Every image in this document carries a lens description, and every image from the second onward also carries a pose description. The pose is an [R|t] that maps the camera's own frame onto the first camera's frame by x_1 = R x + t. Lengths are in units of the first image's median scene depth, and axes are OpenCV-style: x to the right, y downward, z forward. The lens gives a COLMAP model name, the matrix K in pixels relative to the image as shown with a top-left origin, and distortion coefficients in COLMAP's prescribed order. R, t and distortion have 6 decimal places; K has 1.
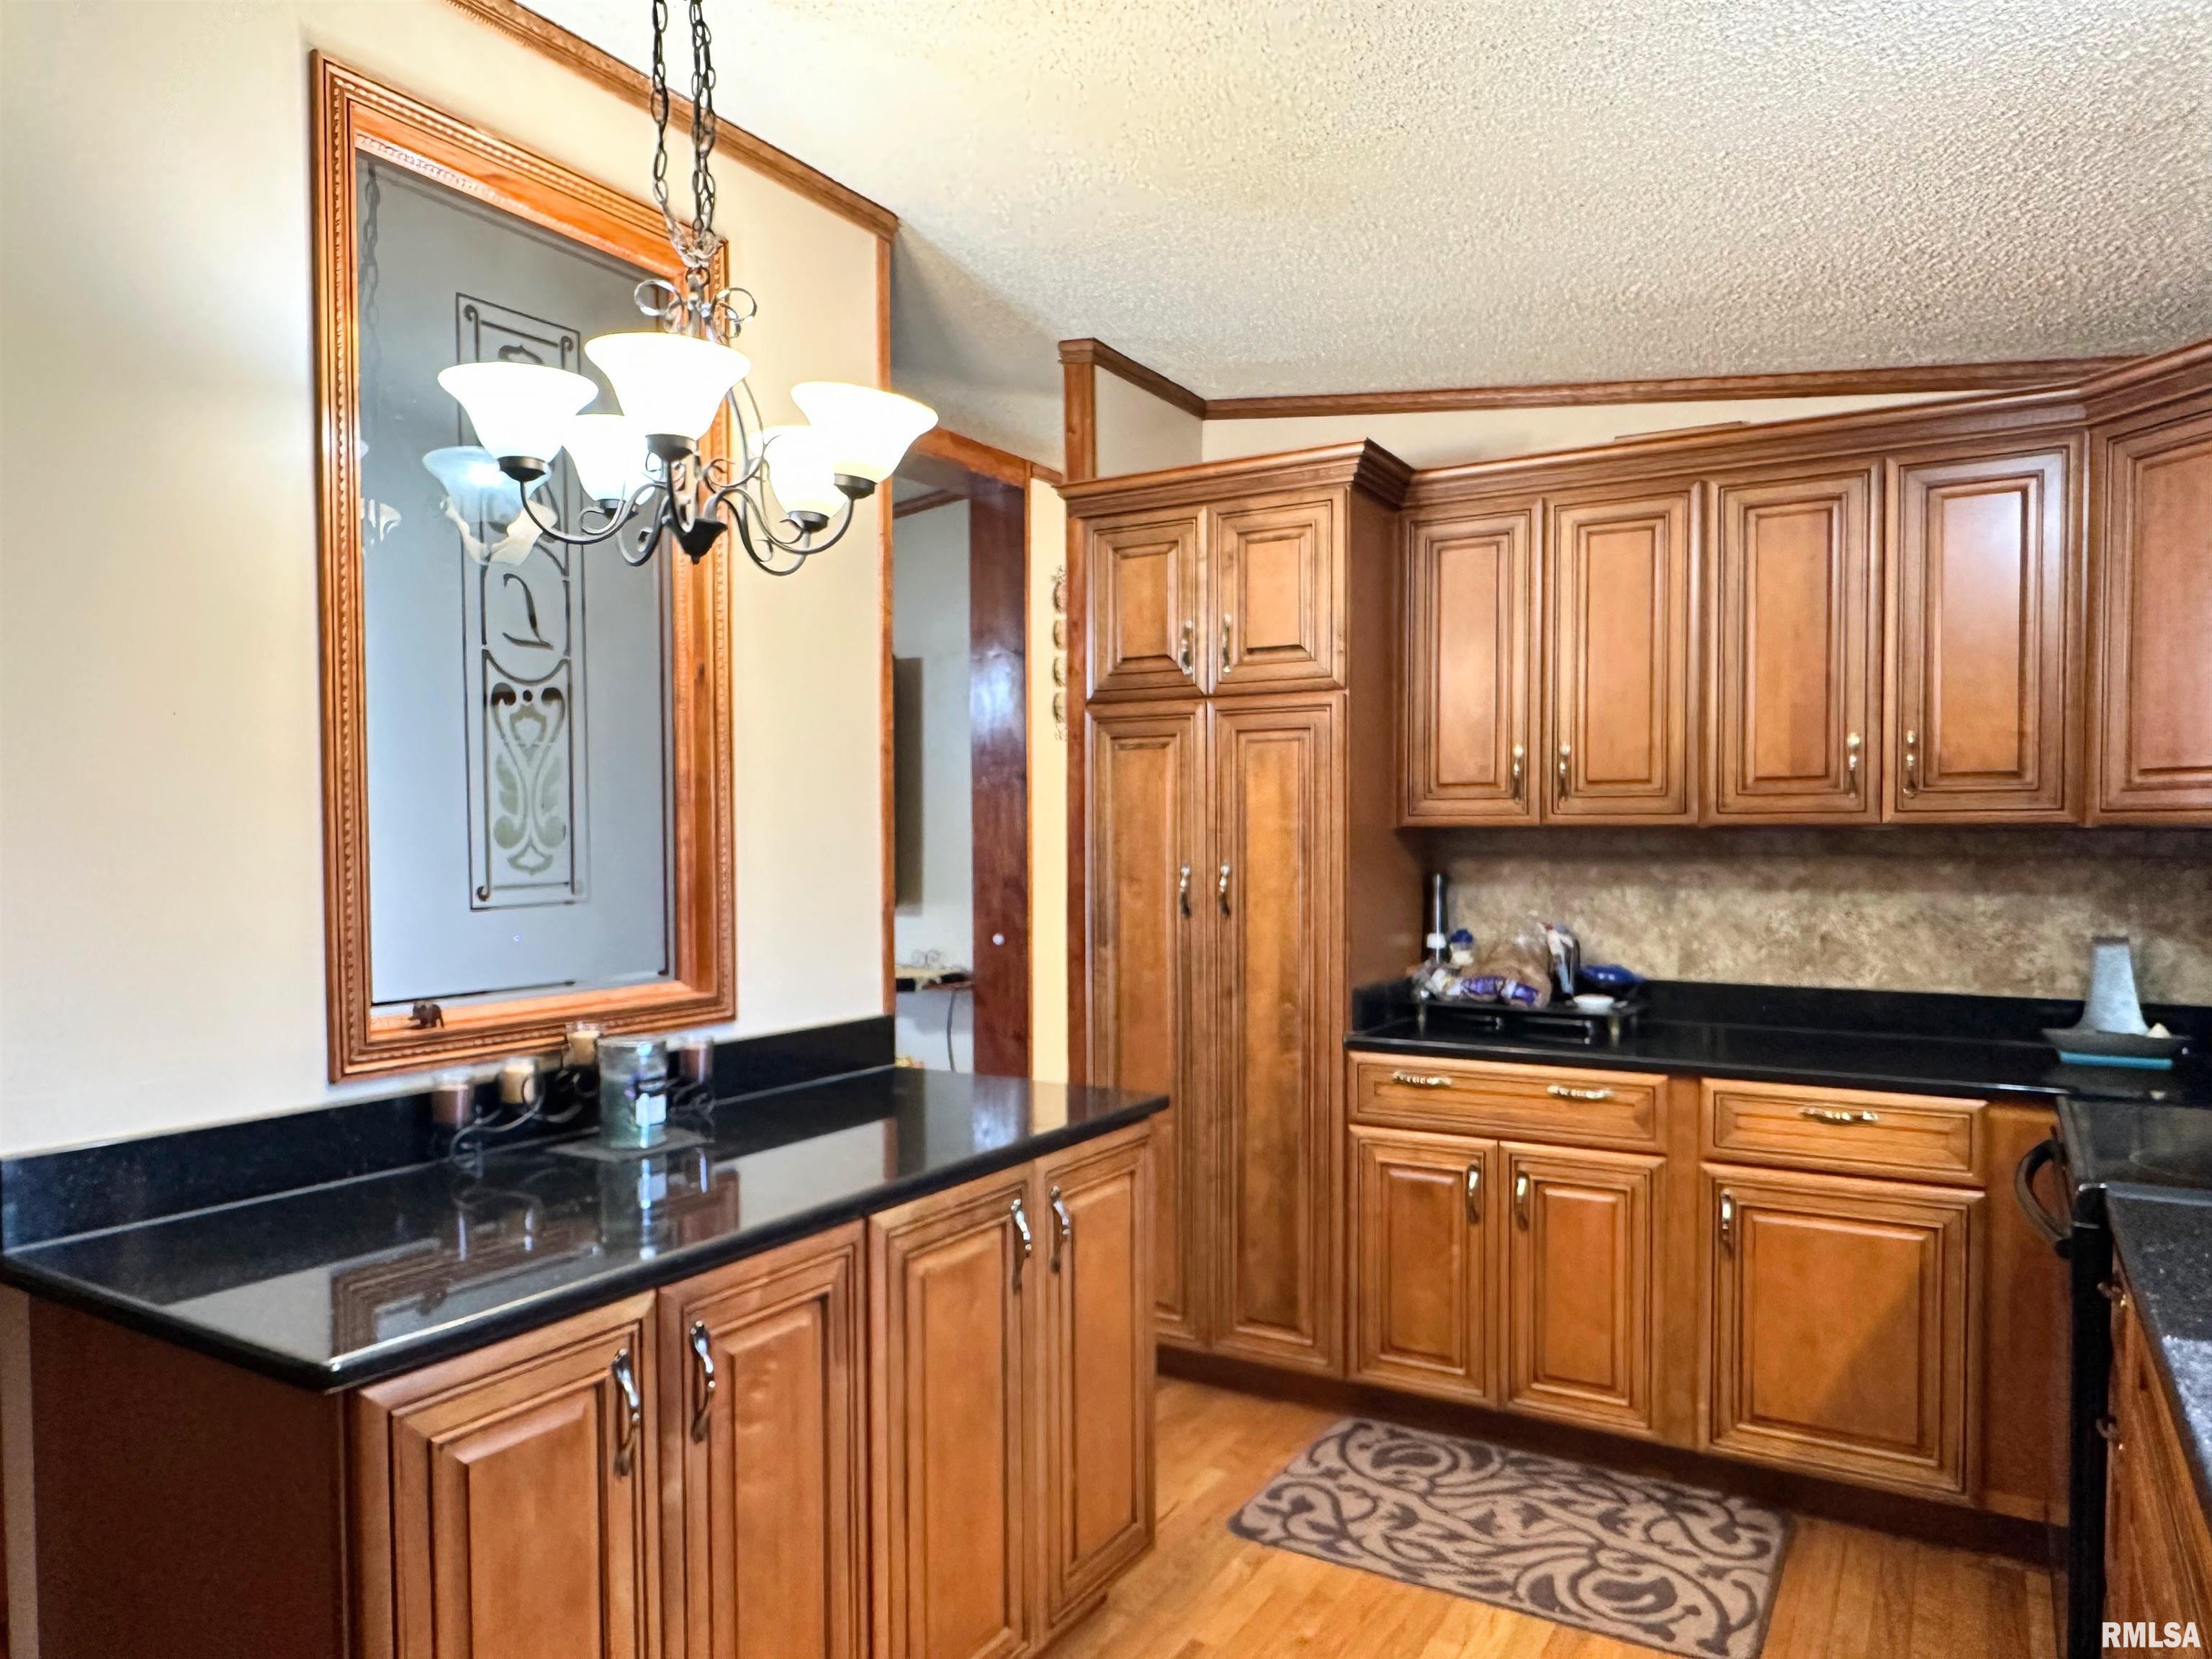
lens RADIAL K [[1454.1, 0, 1083.6], [0, 1454.1, 877.1], [0, 0, 1]] dist [-0.003143, -0.000214]
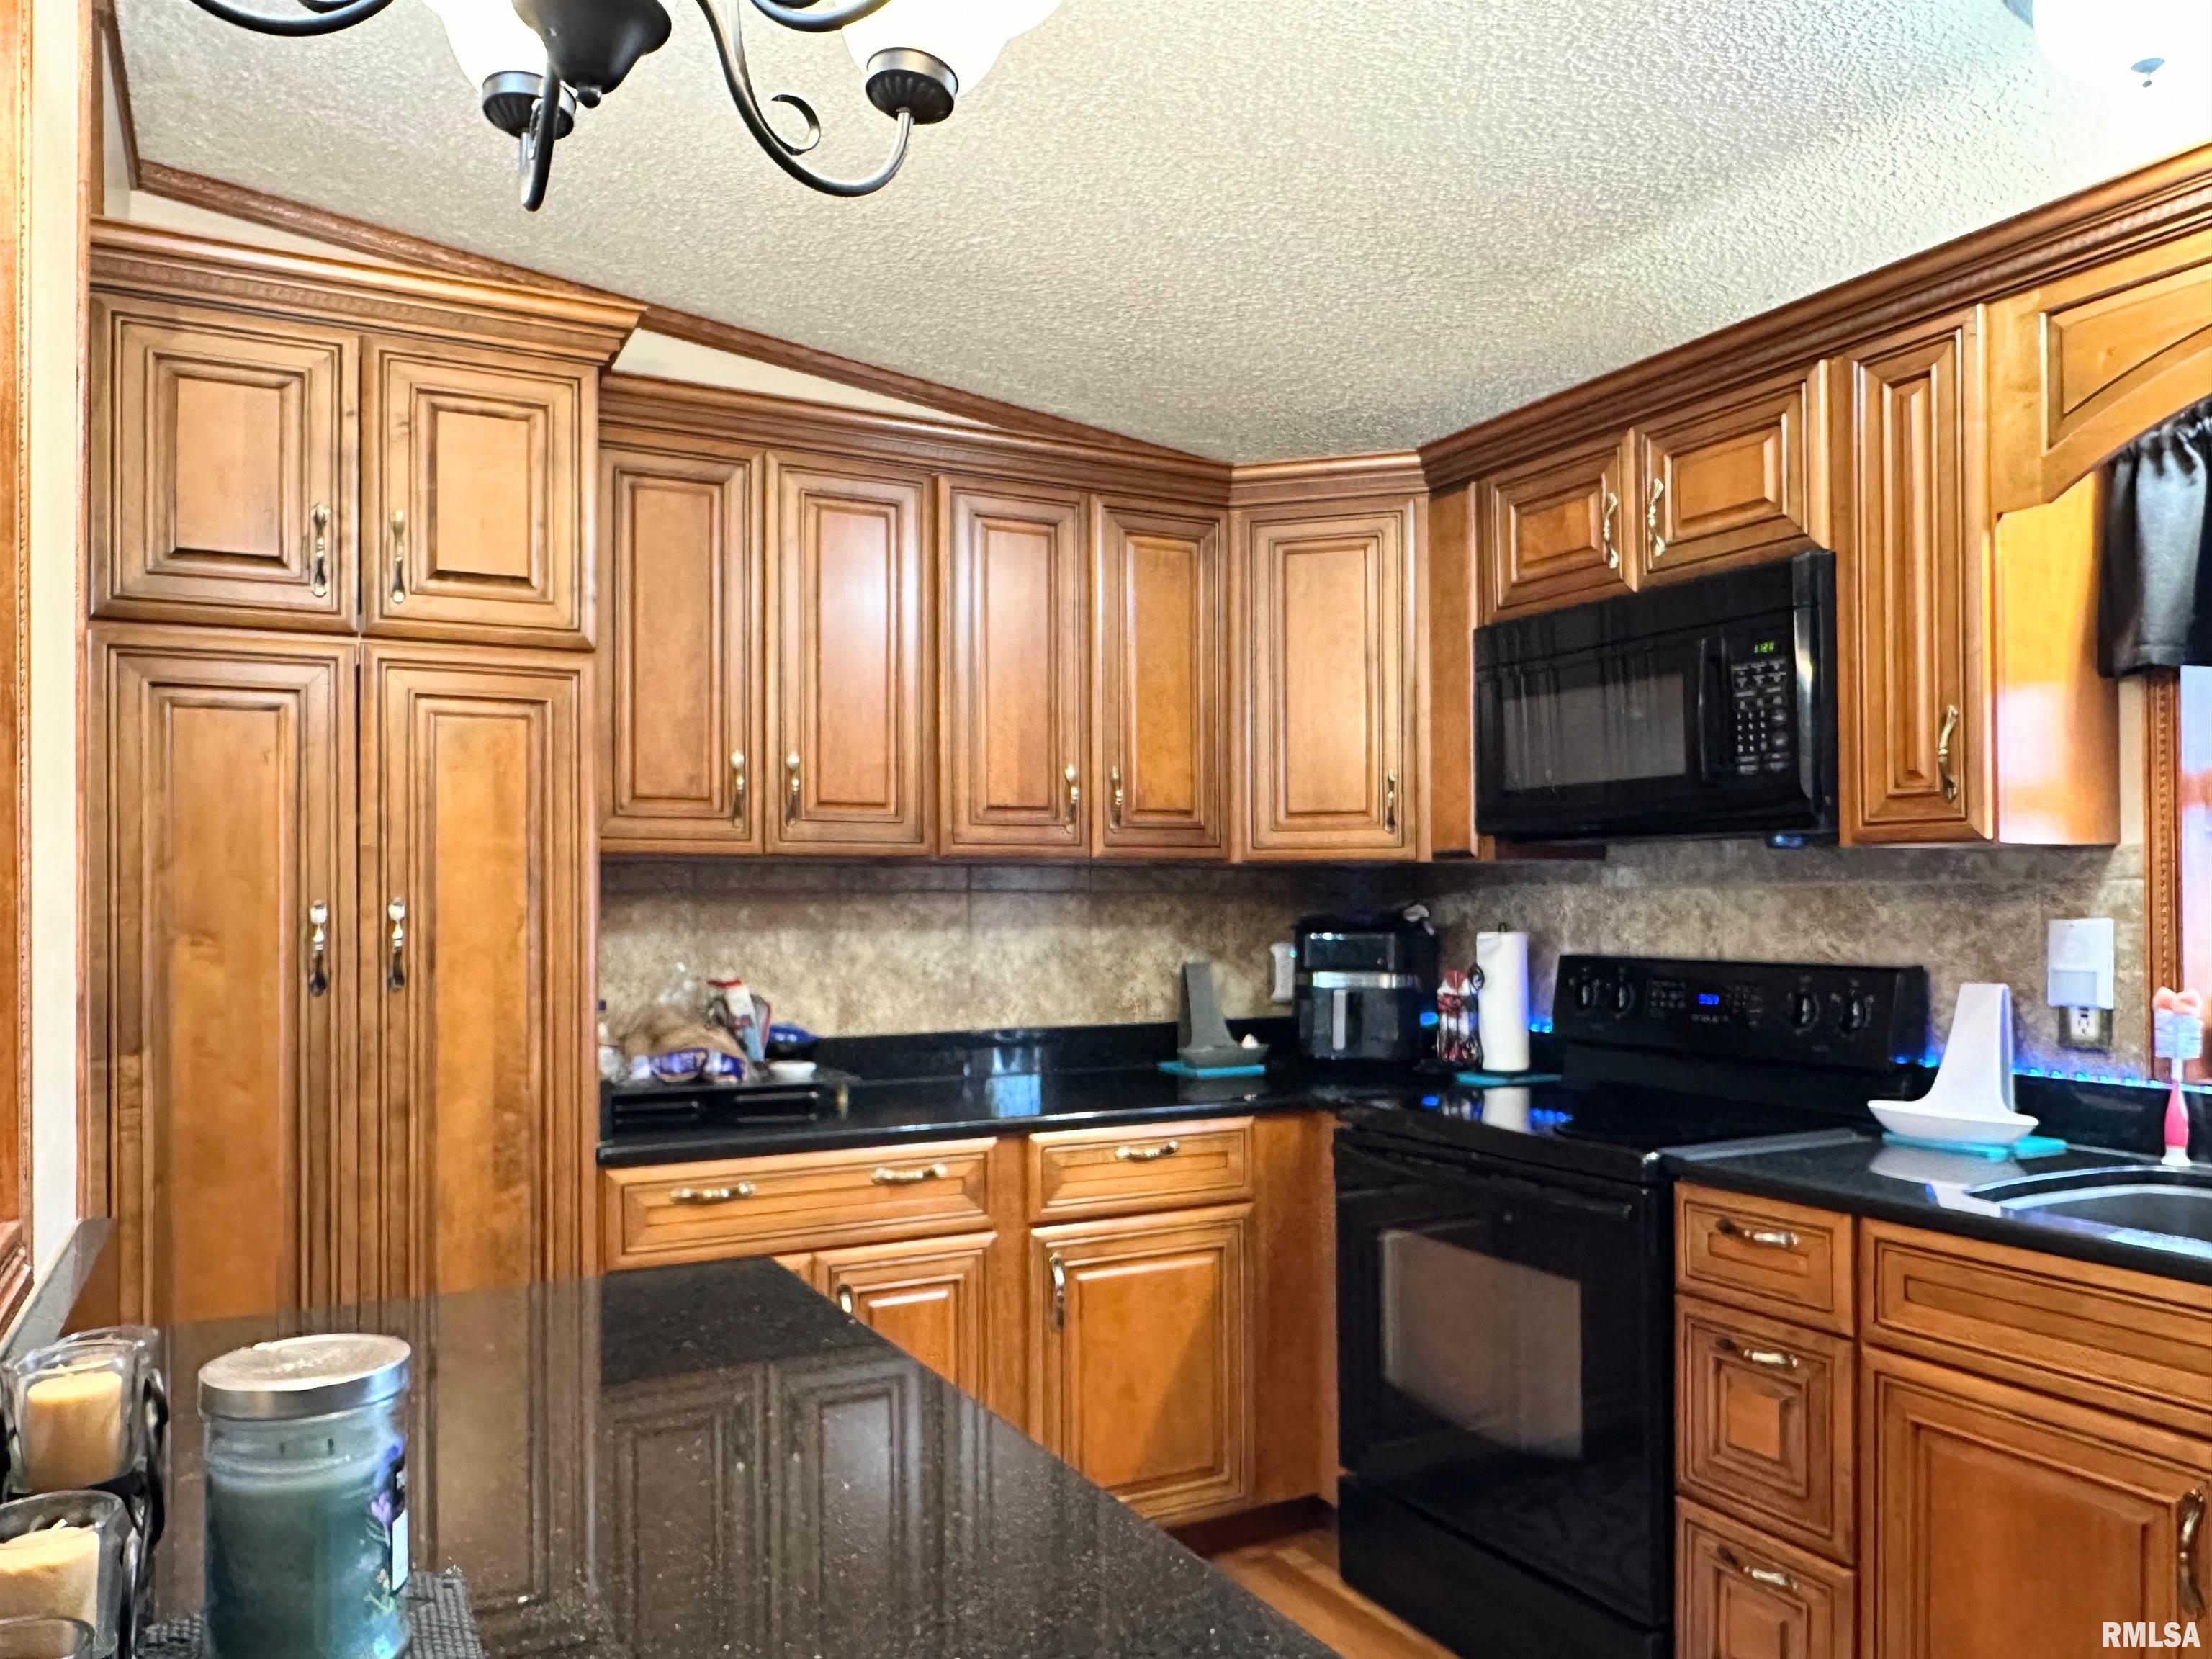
lens RADIAL K [[1582.8, 0, 1084.7], [0, 1582.8, 871.6], [0, 0, 1]] dist [-0.002199, 0.001822]
pose [[0.505853, 0.014230, 0.862502, -0.351692], [0.026809, 0.999122, -0.032208, 0.007152], [-0.862203, 0.039415, 0.505028, 0.407558]]
